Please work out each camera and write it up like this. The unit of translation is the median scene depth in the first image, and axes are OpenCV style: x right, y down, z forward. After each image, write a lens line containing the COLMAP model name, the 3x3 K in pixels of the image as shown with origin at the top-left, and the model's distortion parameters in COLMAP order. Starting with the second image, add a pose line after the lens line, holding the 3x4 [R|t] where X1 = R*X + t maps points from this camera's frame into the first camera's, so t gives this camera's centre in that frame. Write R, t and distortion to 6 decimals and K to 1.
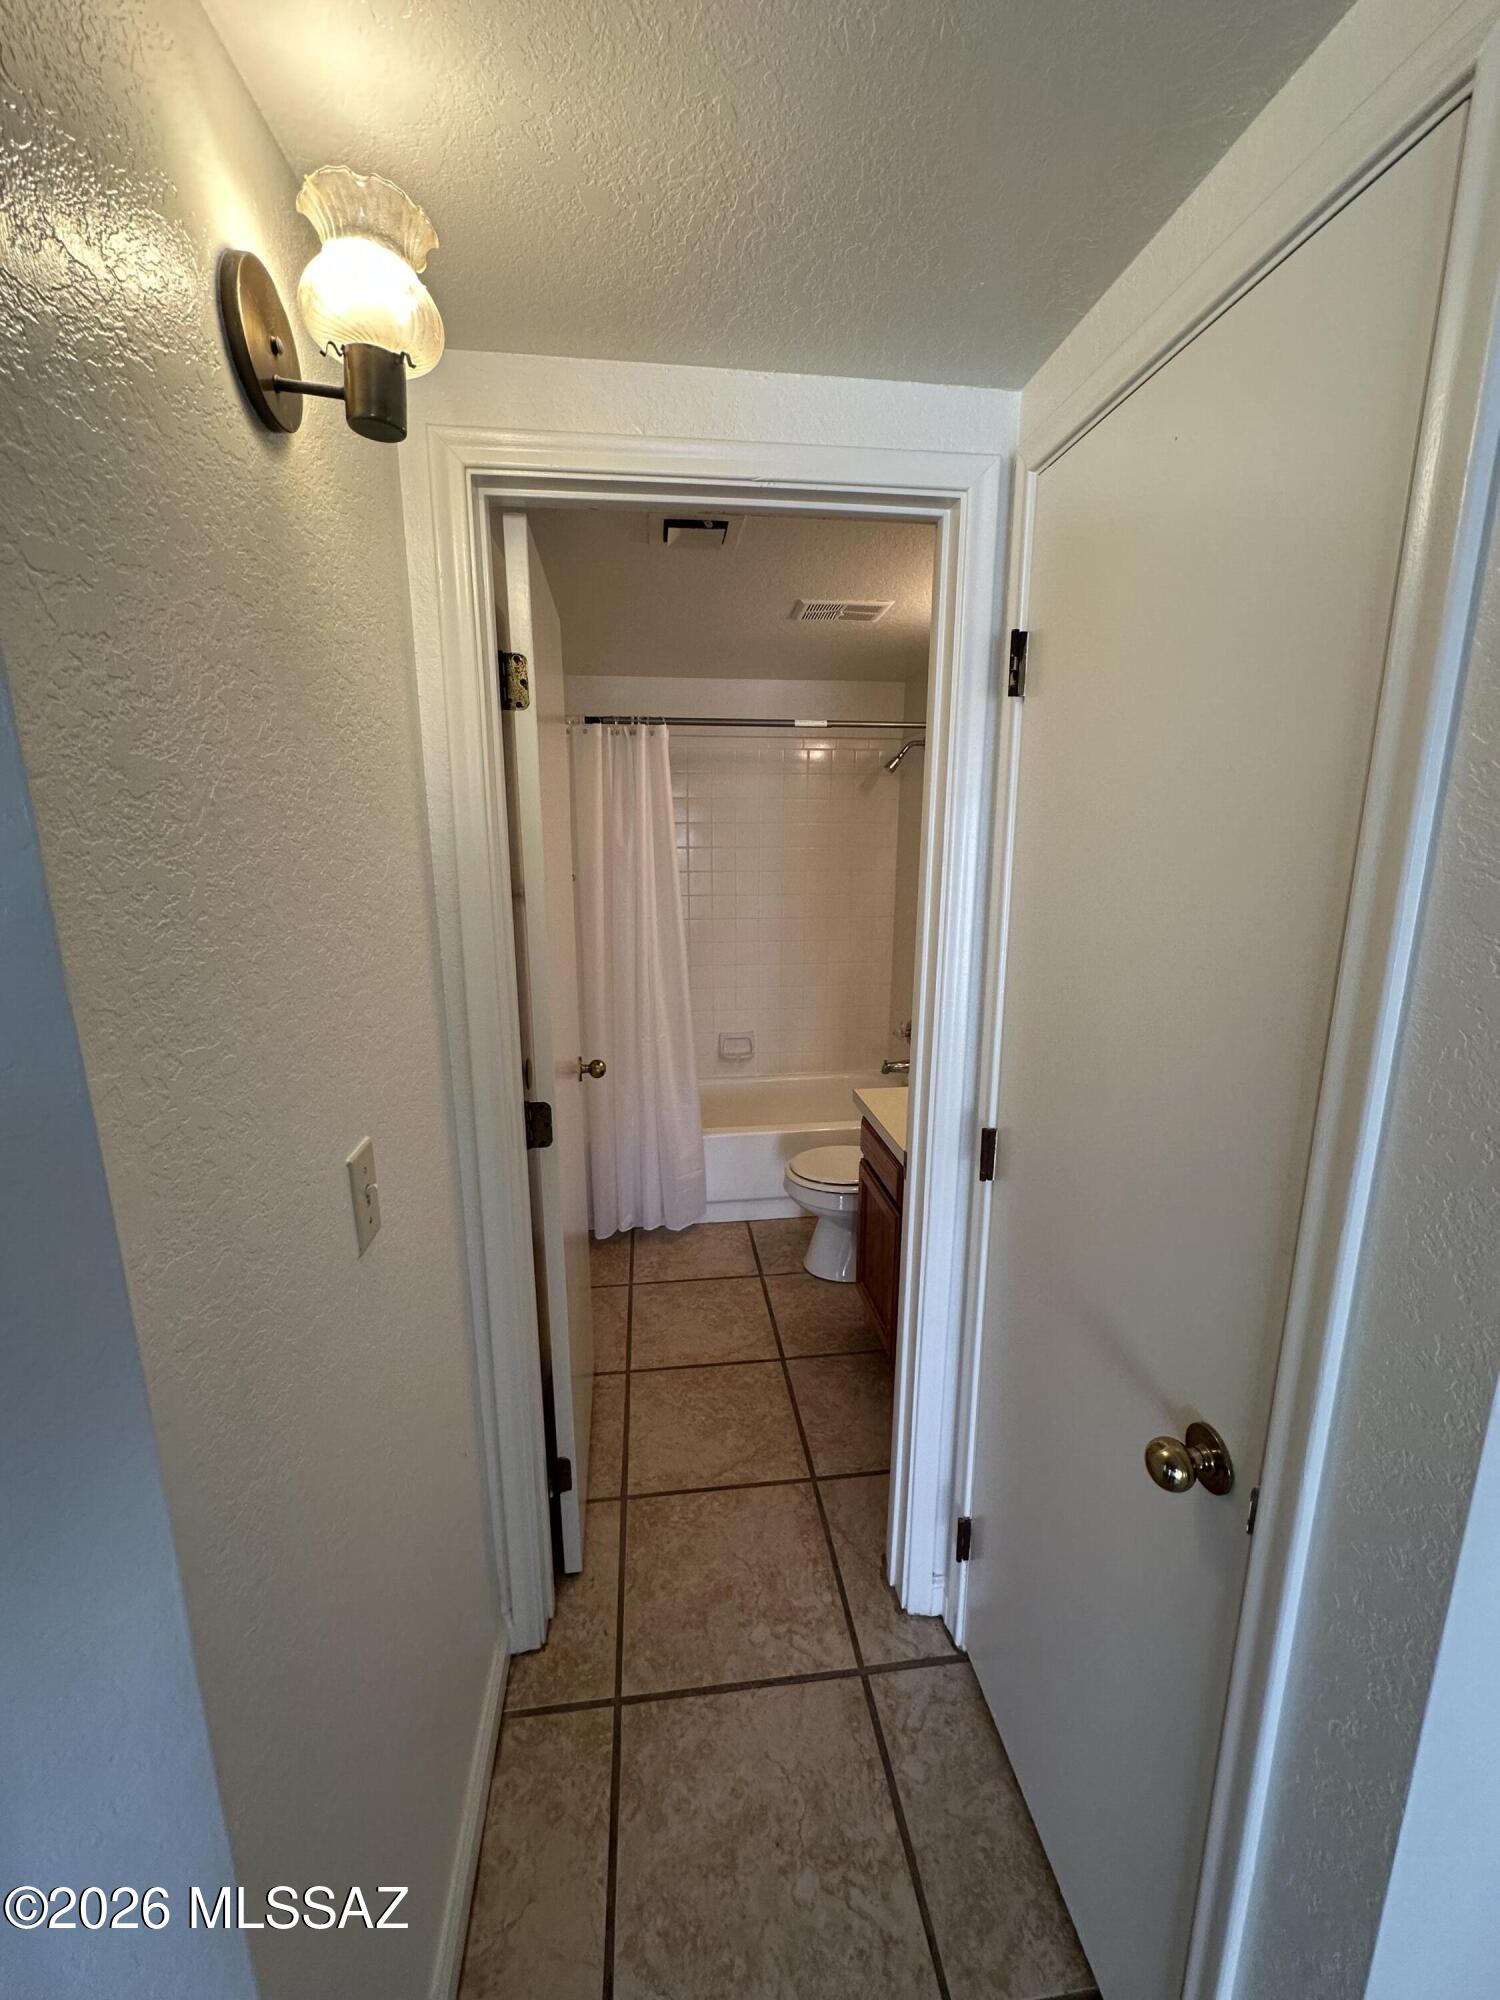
lens RADIAL K [[805.3, 0, 750.5], [0, 805.3, 995.2], [0, 0, 1]] dist [-0.003233, 0.000612]
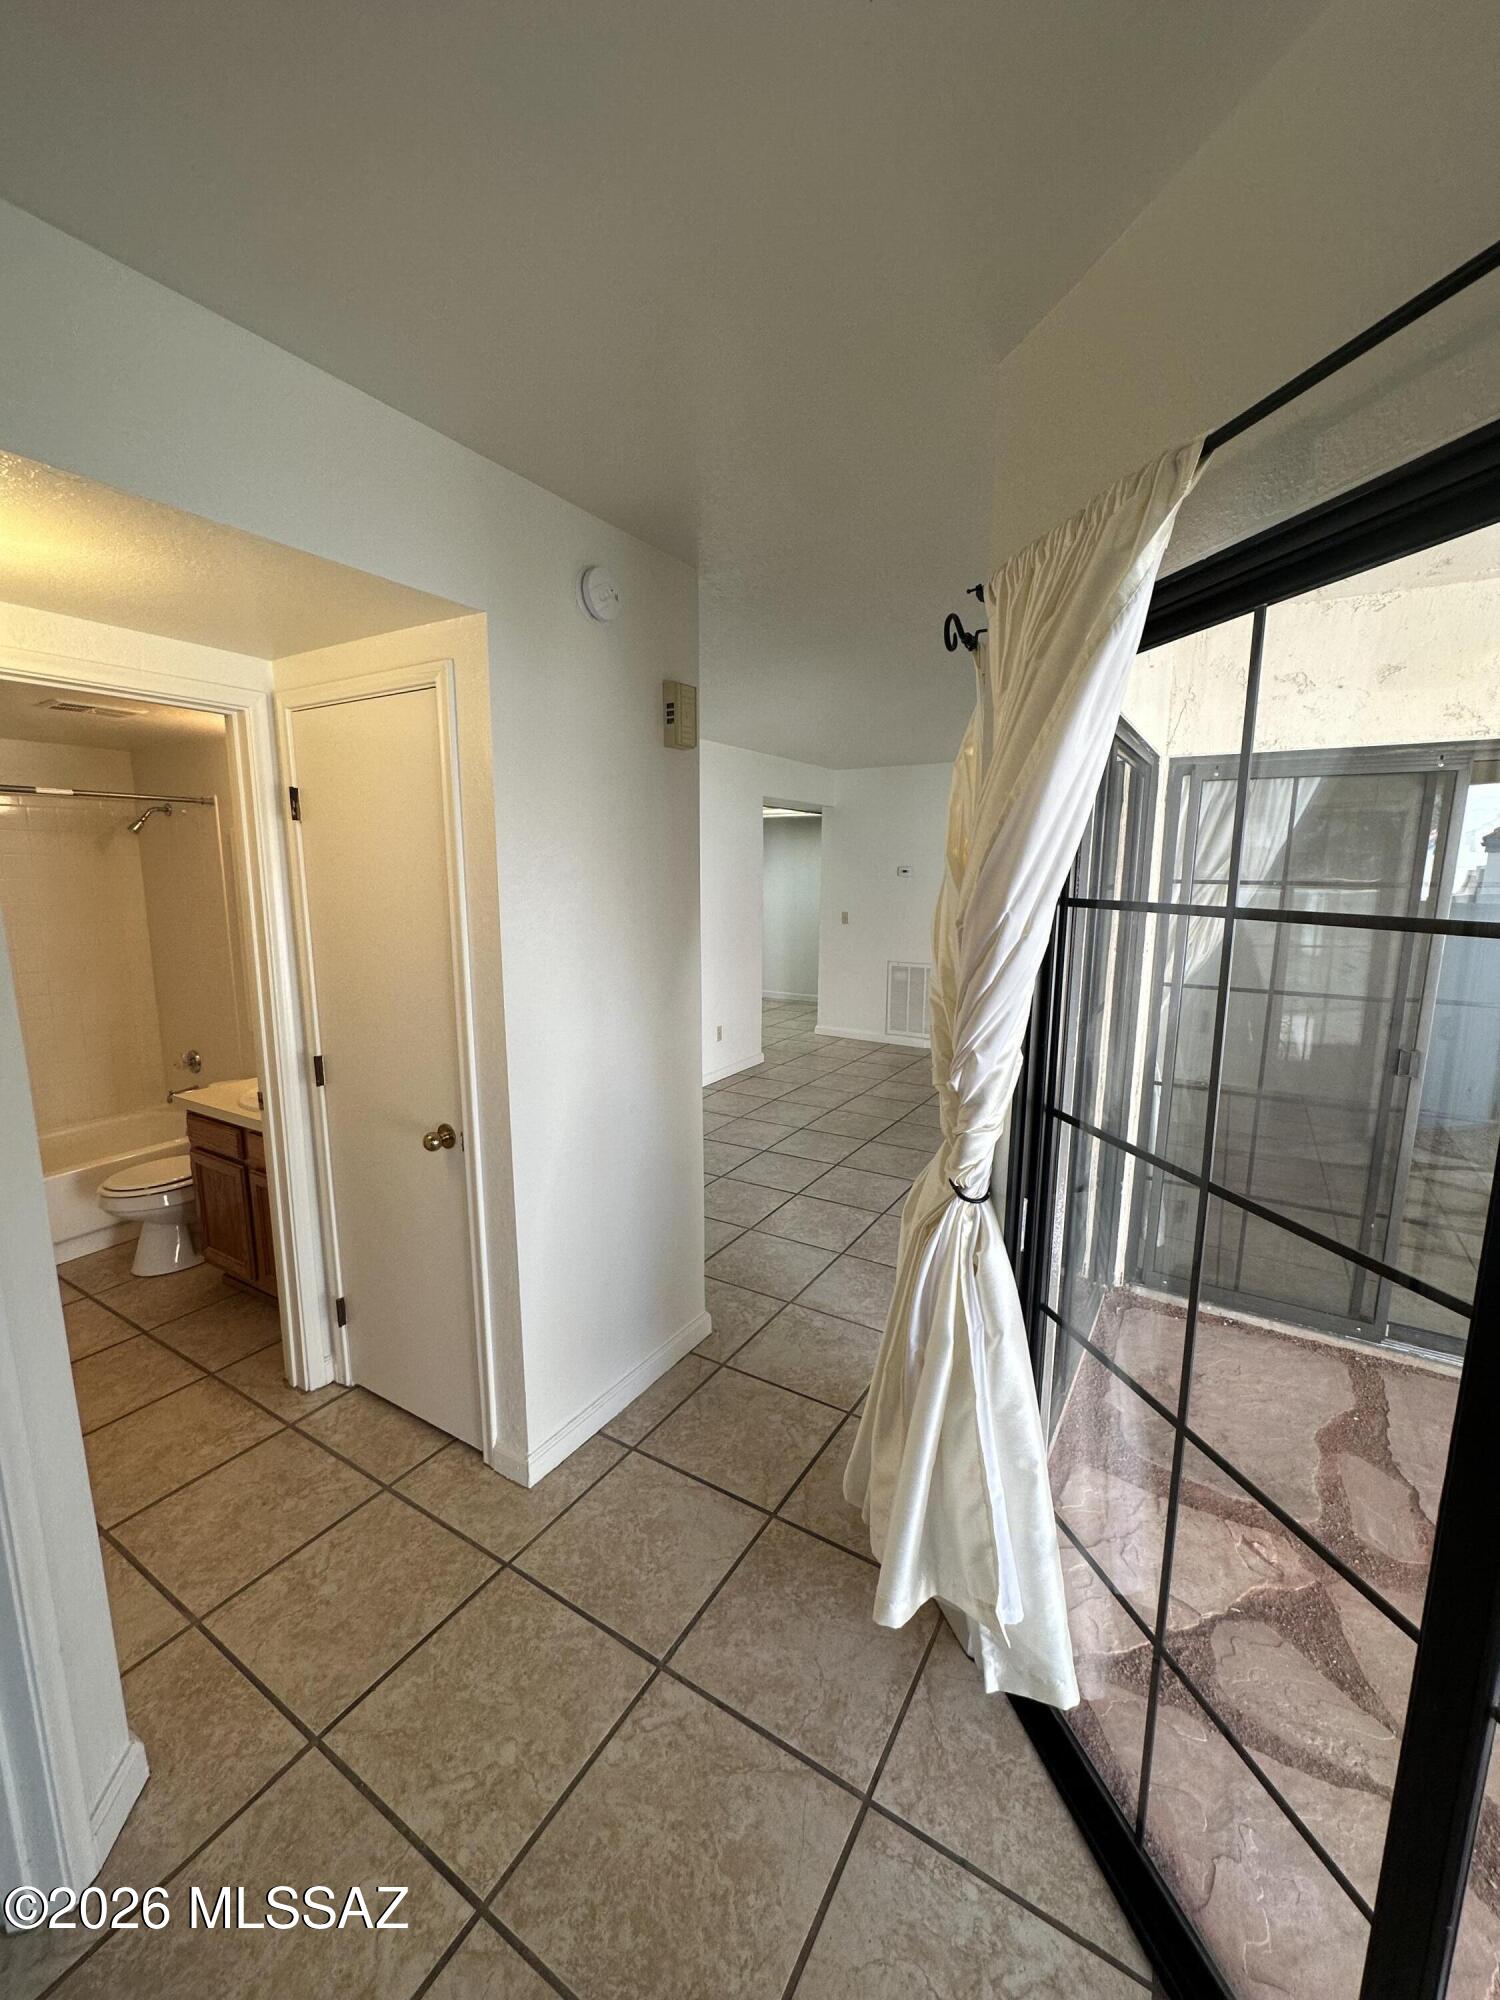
lens RADIAL K [[805.3, 0, 750.5], [0, 805.3, 995.2], [0, 0, 1]] dist [-0.003233, 0.000612]
pose [[0.624336, -0.123920, 0.771264, -0.222246], [0.163602, 0.986183, 0.026016, 0.069498], [-0.763832, 0.109938, 0.635983, -0.422637]]
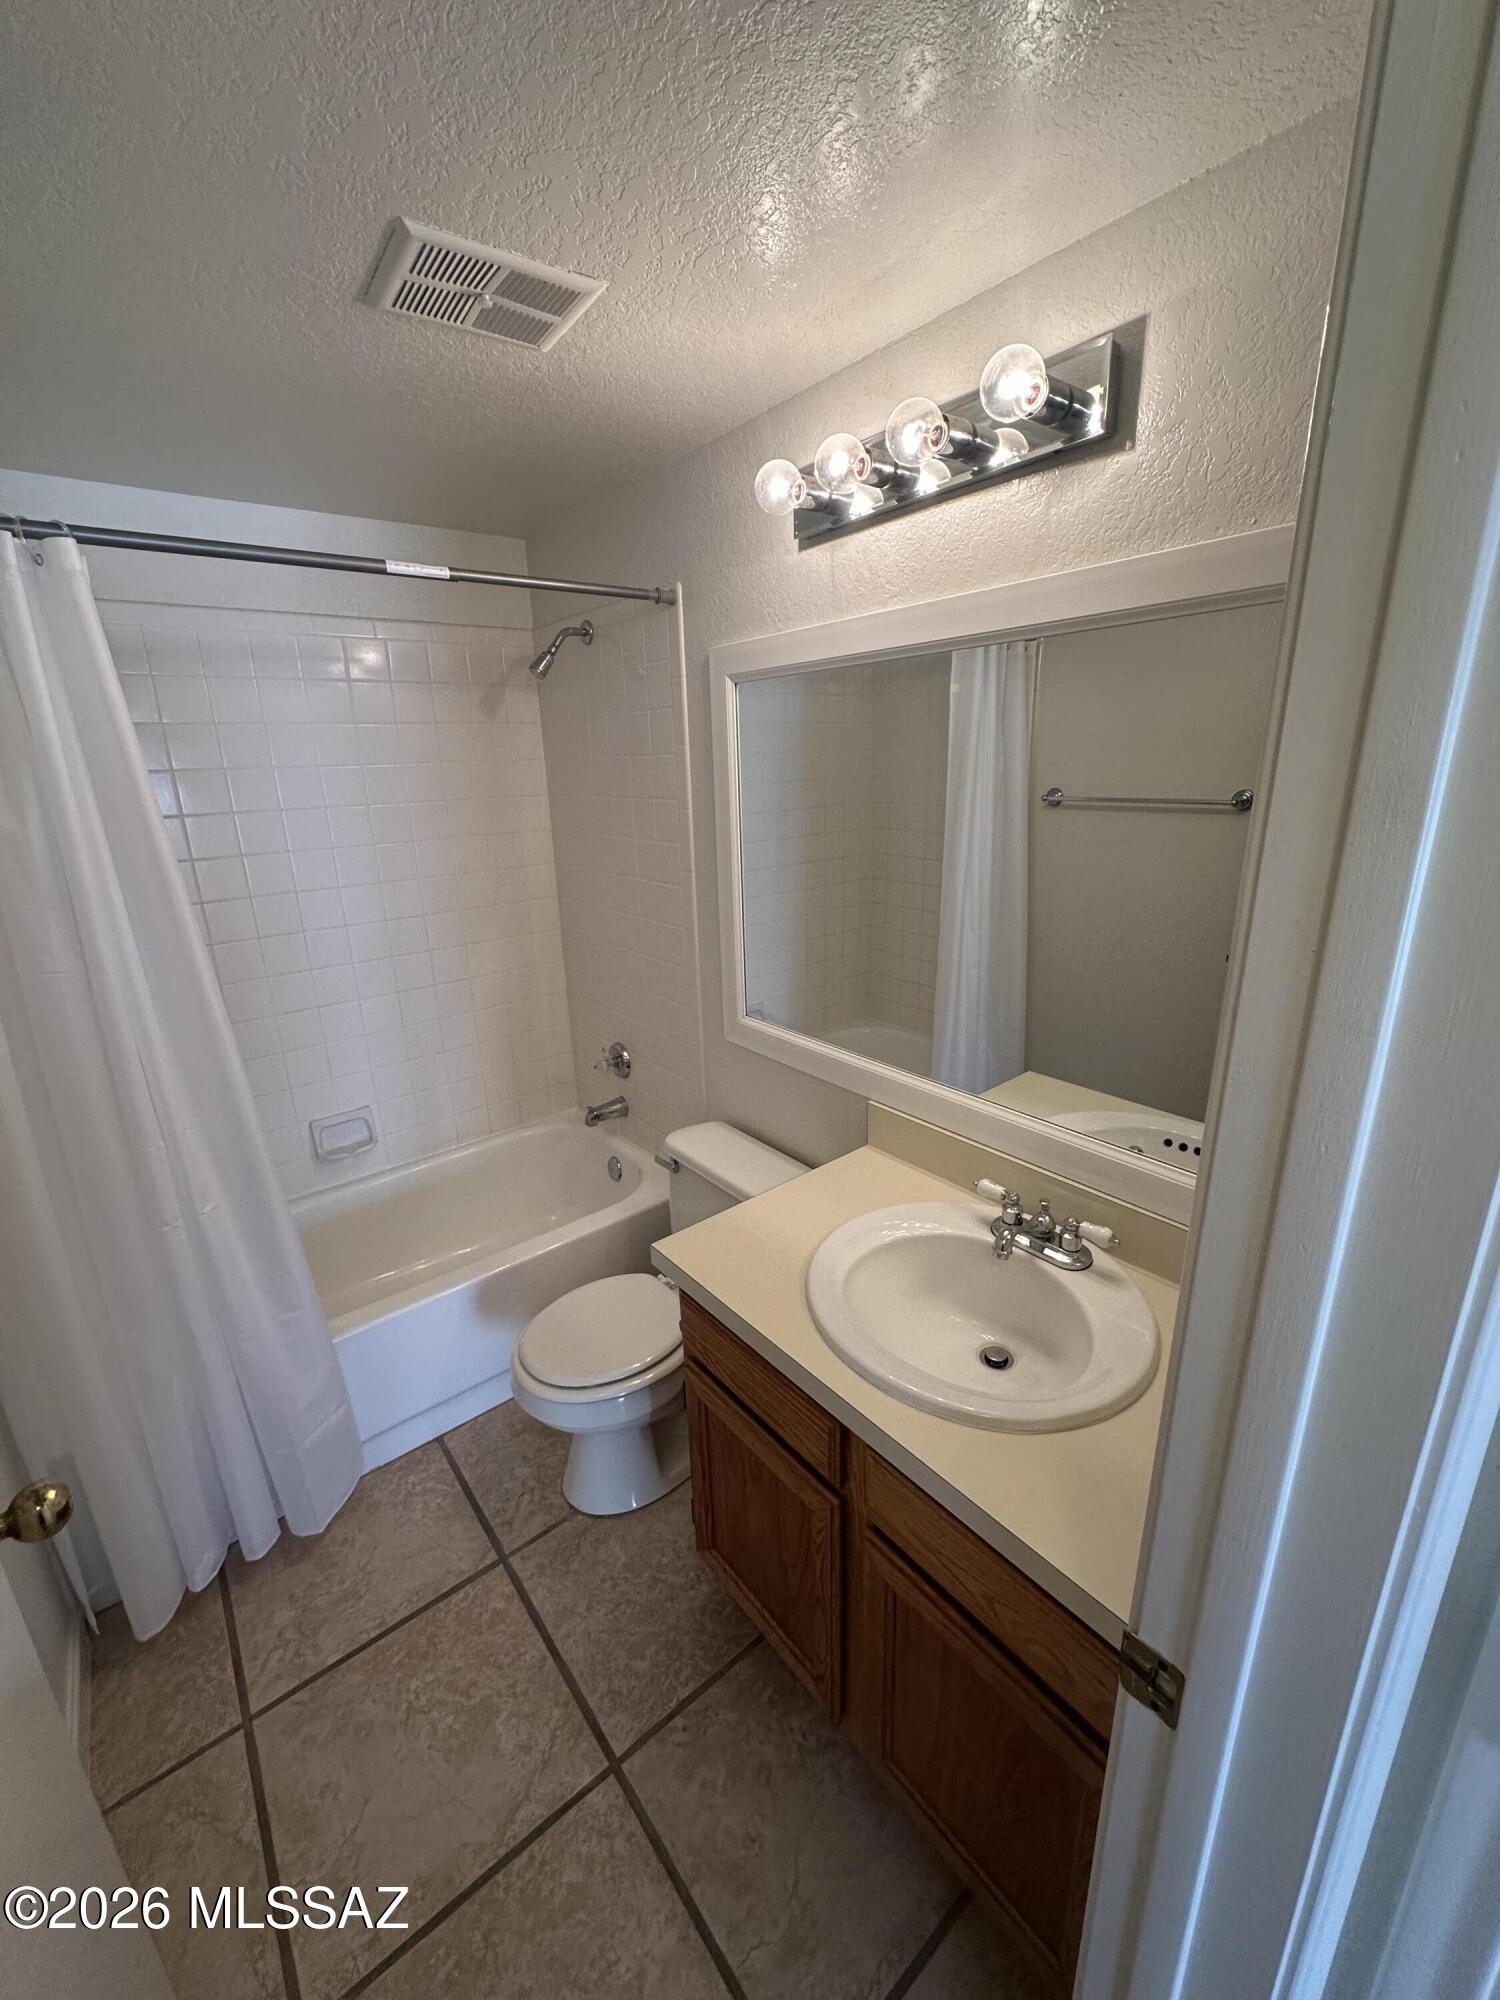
lens RADIAL K [[805.3, 0, 750.5], [0, 805.3, 995.2], [0, 0, 1]] dist [-0.003233, 0.000612]
pose [[0.853918, -0.176057, 0.489722, -0.048382], [0.141287, 0.984122, 0.107437, -0.090209], [-0.500861, -0.022551, 0.865234, 0.436850]]
